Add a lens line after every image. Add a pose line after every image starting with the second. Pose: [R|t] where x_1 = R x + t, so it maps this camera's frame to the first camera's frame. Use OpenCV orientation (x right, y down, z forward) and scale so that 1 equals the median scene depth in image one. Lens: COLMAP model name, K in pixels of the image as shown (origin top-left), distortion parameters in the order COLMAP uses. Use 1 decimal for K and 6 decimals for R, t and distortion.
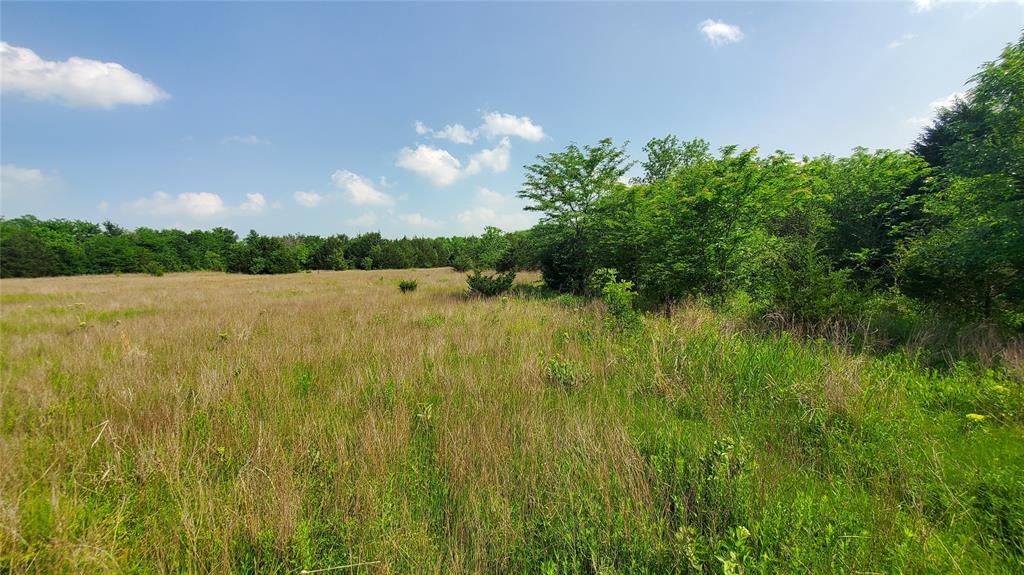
lens RADIAL K [[401.8, 0, 512.0], [0, 401.8, 287.5], [0, 0, 1]] dist [0.000205, -0.000022]
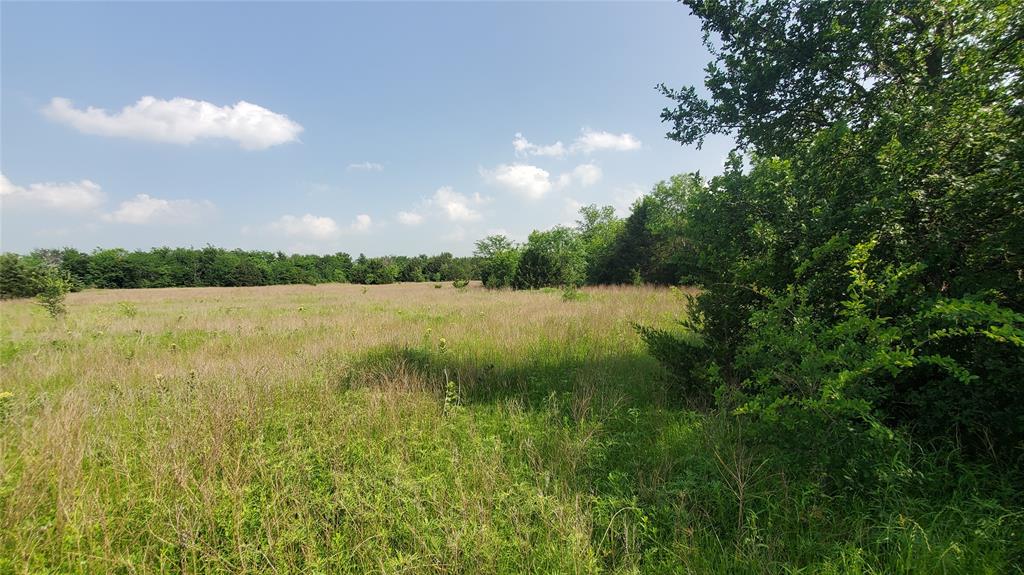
lens RADIAL K [[401.8, 0, 512.0], [0, 401.8, 287.5], [0, 0, 1]] dist [0.000205, -0.000022]
pose [[0.982338, -0.000576, -0.187116, 0.153357], [-0.005281, 0.999512, -0.030803, 0.017626], [0.187042, 0.031247, 0.981855, -0.322458]]
